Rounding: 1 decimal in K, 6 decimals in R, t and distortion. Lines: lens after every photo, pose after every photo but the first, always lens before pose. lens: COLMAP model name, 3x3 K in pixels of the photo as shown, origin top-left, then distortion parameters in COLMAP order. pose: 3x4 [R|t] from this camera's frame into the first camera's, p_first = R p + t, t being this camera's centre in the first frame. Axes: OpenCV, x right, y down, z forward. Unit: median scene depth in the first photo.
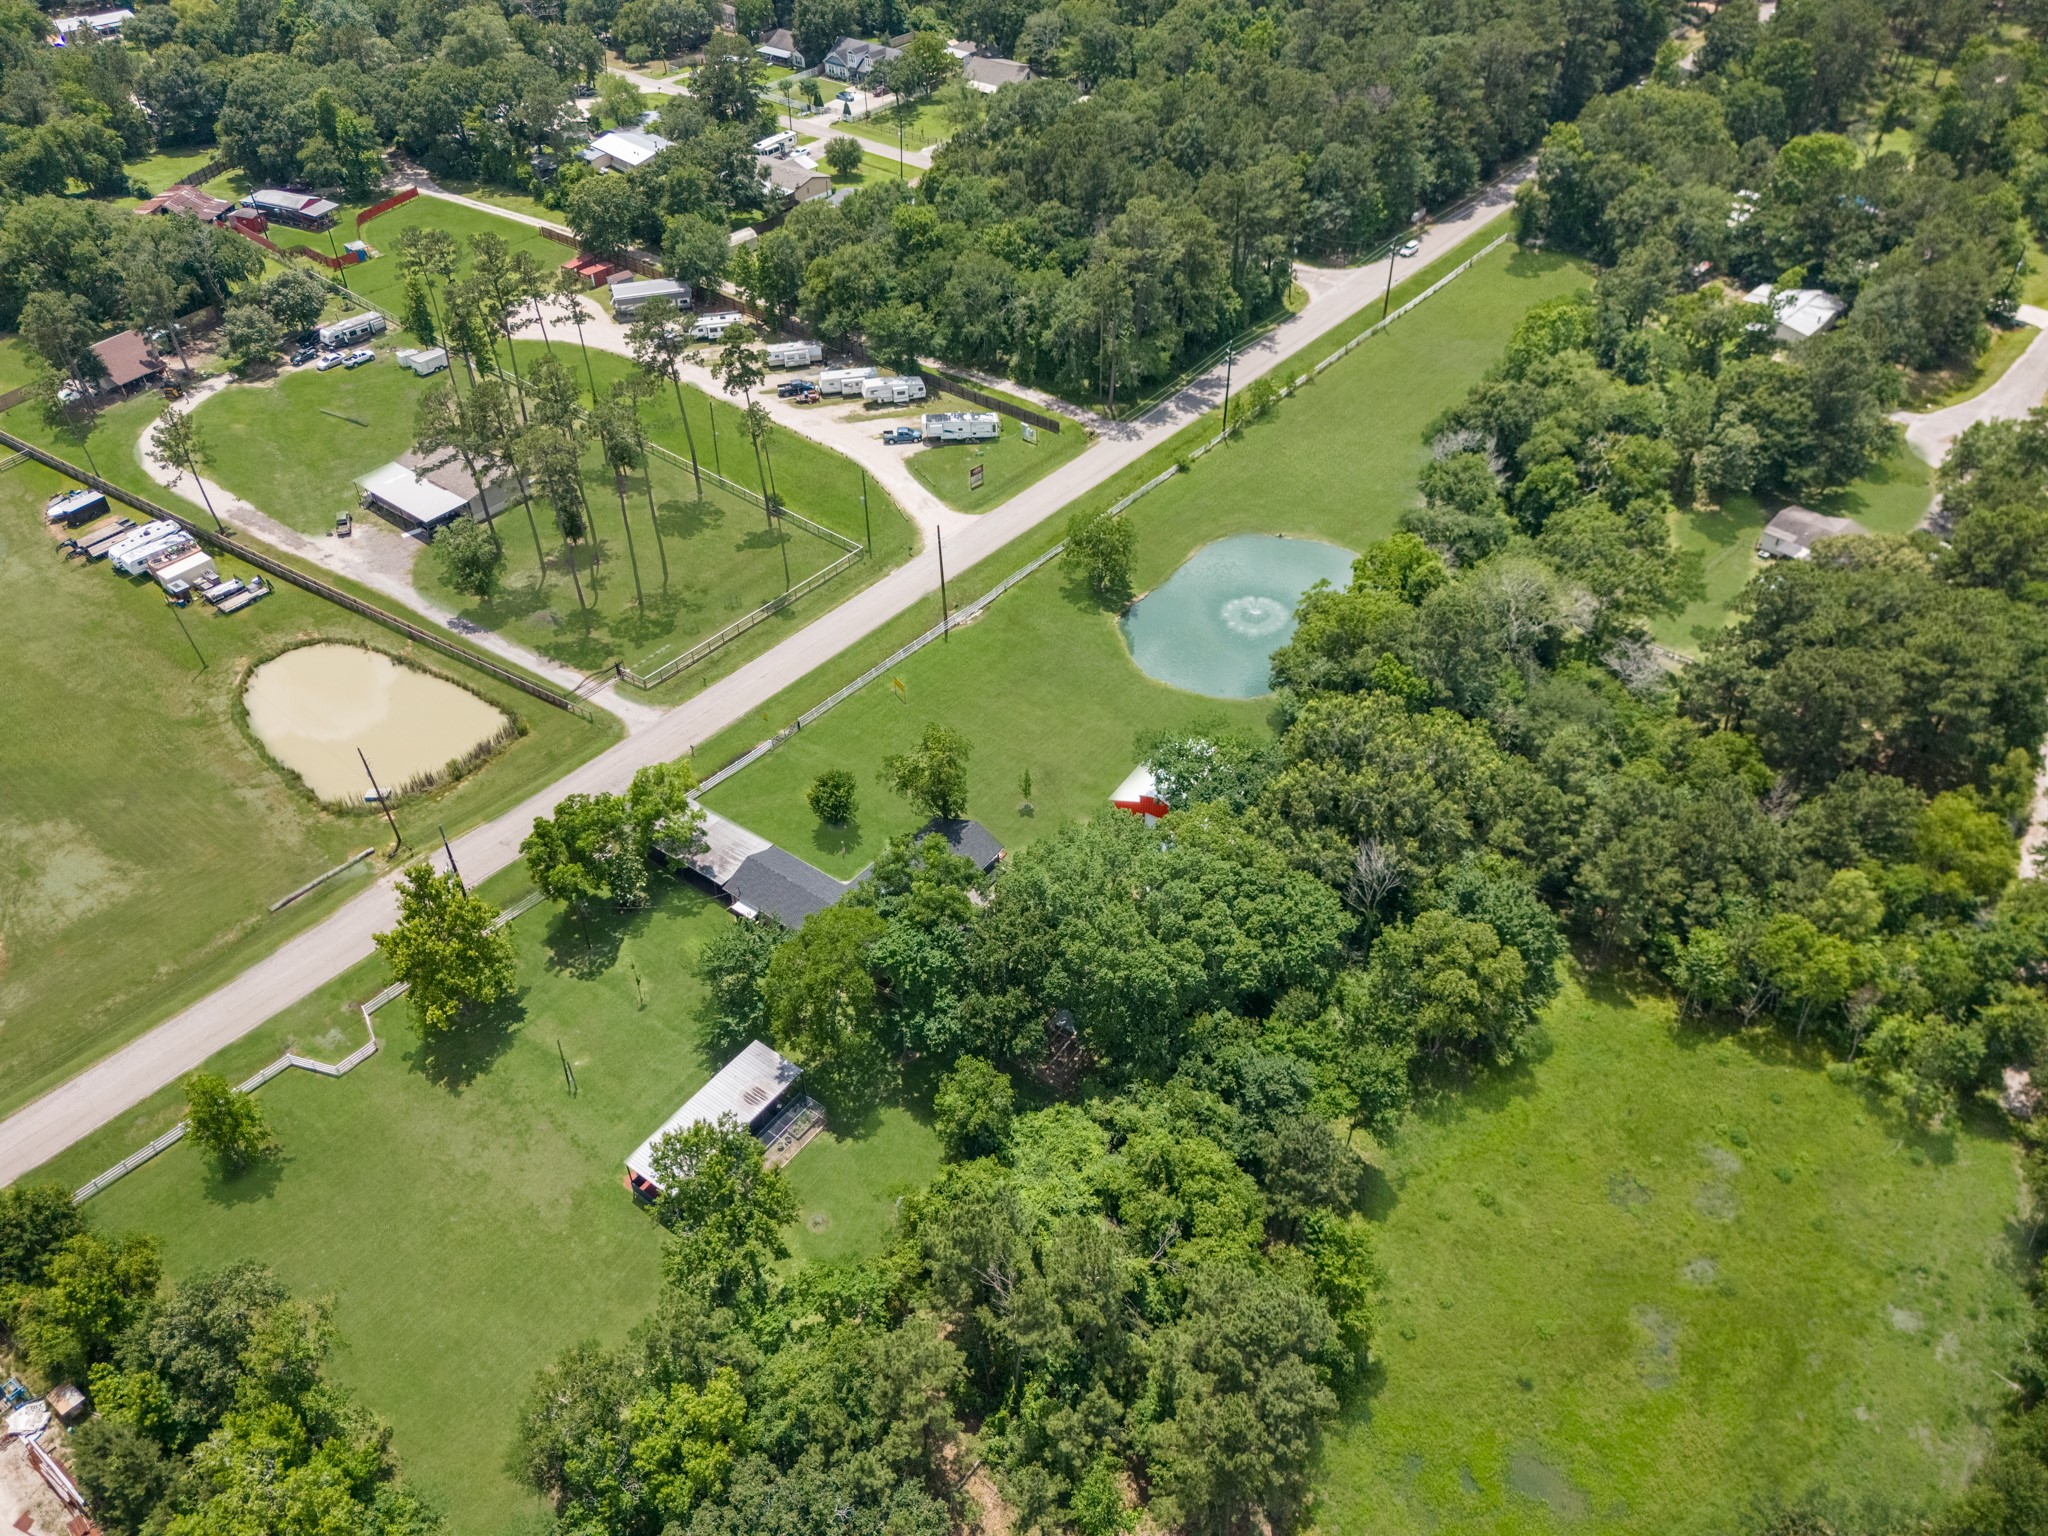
lens RADIAL K [[1512.3, 0, 1038.1], [0, 1512.3, 766.4], [0, 0, 1]] dist [0.034909, -0.011428]
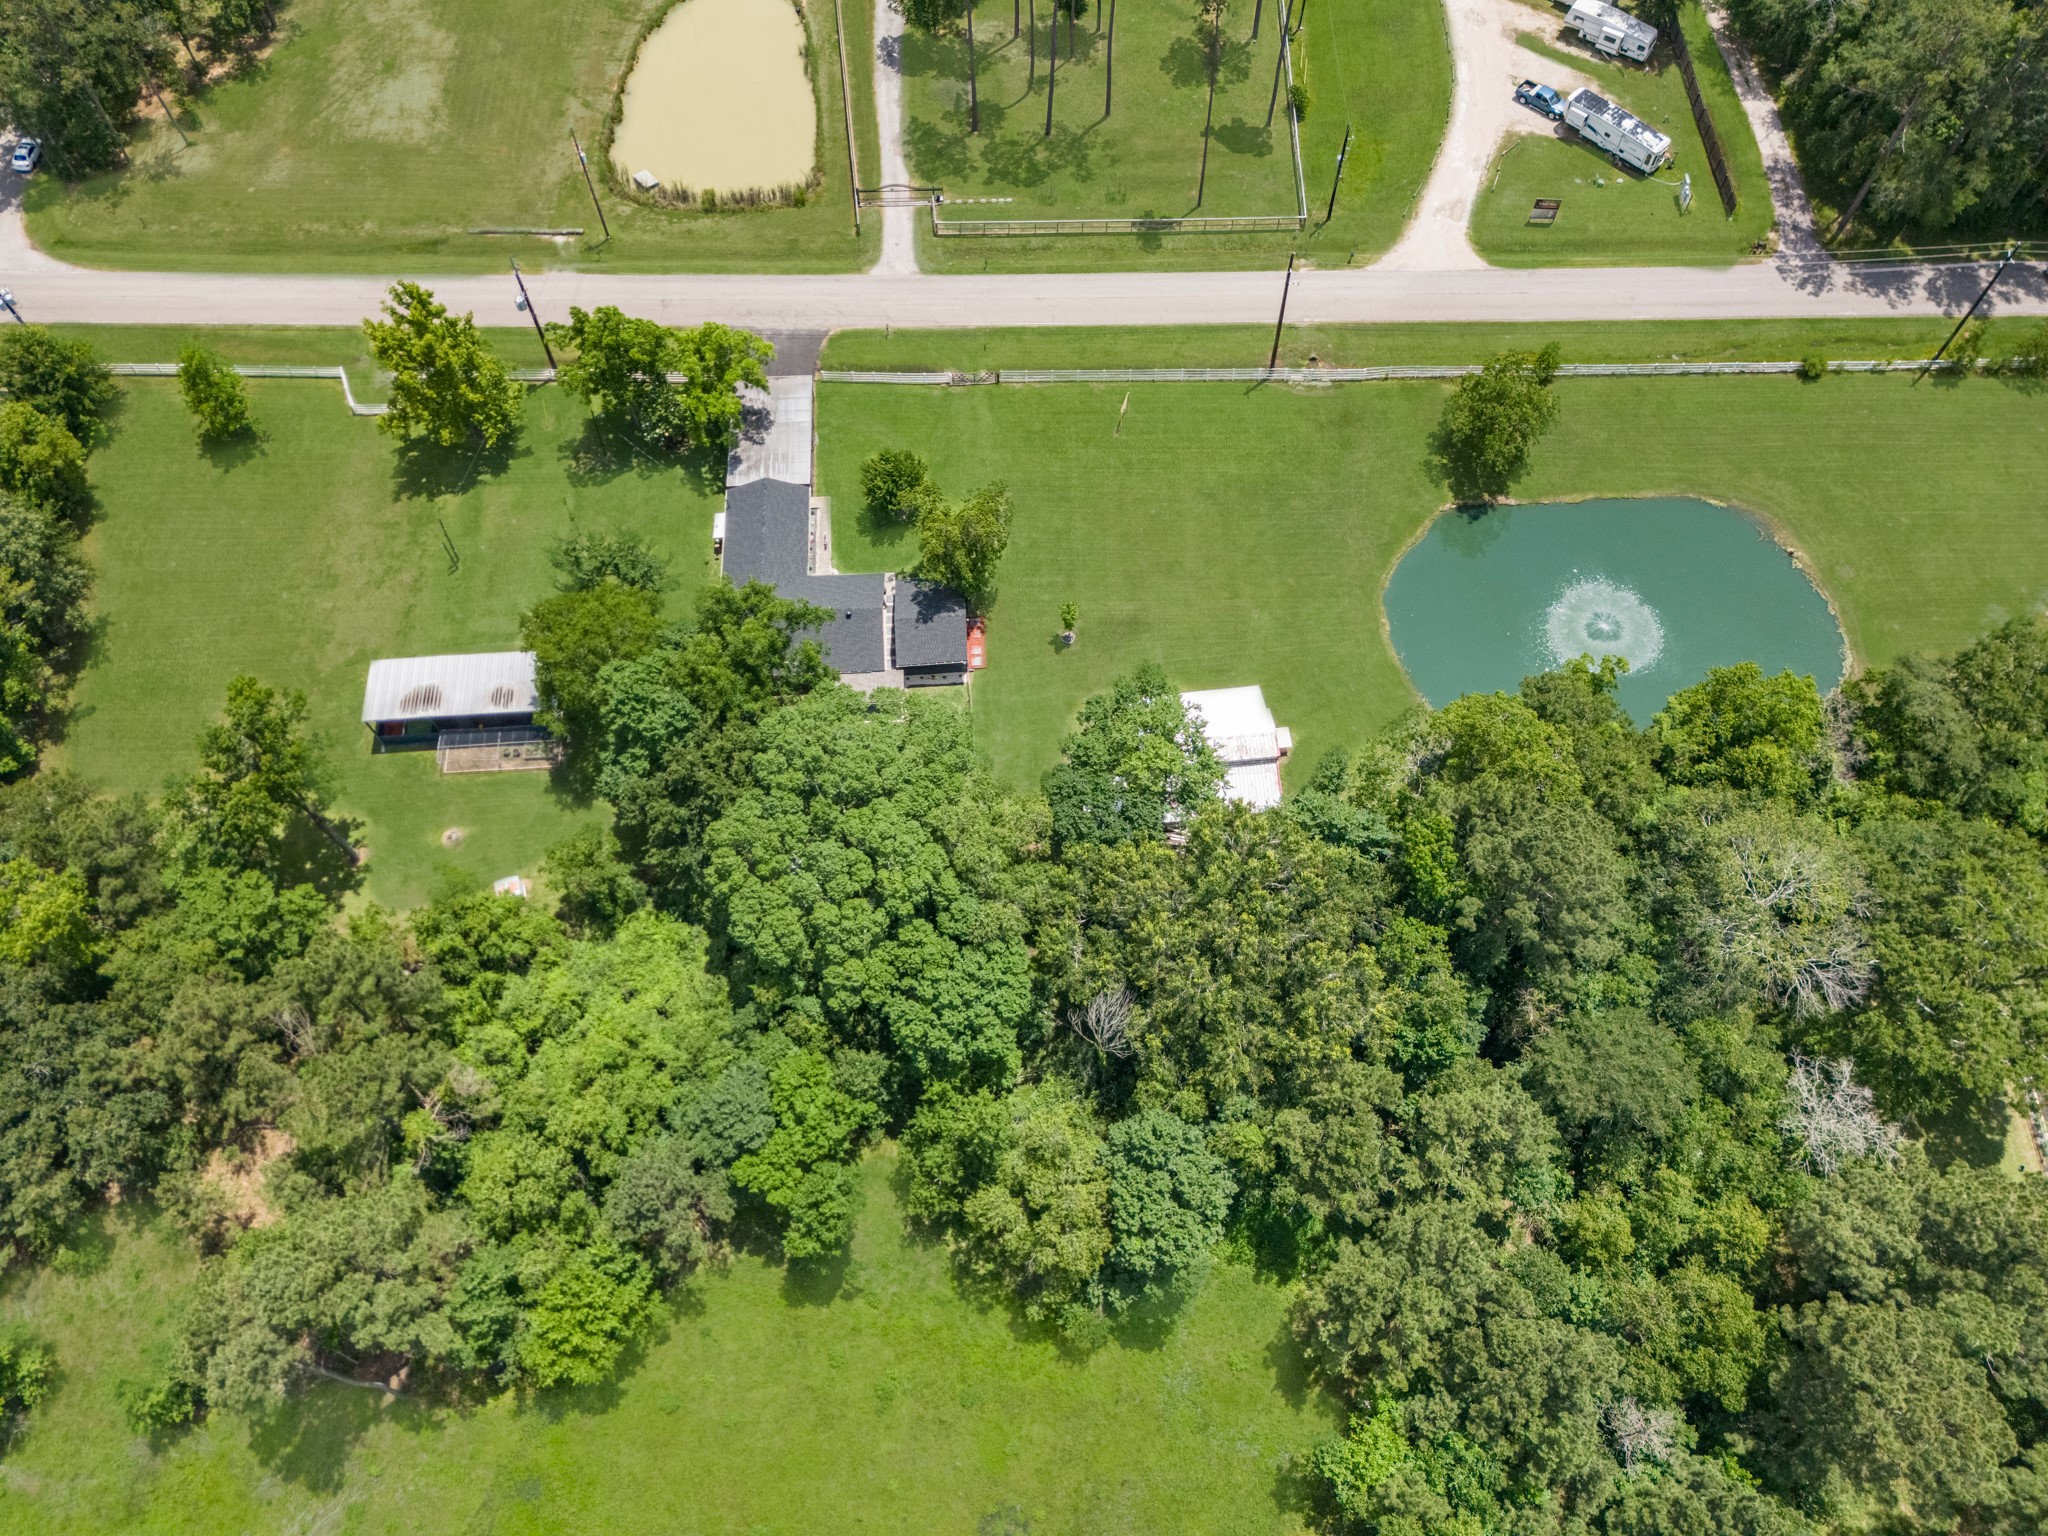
lens RADIAL K [[1512.3, 0, 1024.6], [0, 1512.3, 769.3], [0, 0, 1]] dist [0.034909, -0.011428]
pose [[0.634009, 0.684001, -0.360799, 0.269315], [-0.499974, 0.718487, 0.483531, -0.255081], [0.589965, -0.126172, 0.797510, 0.287843]]
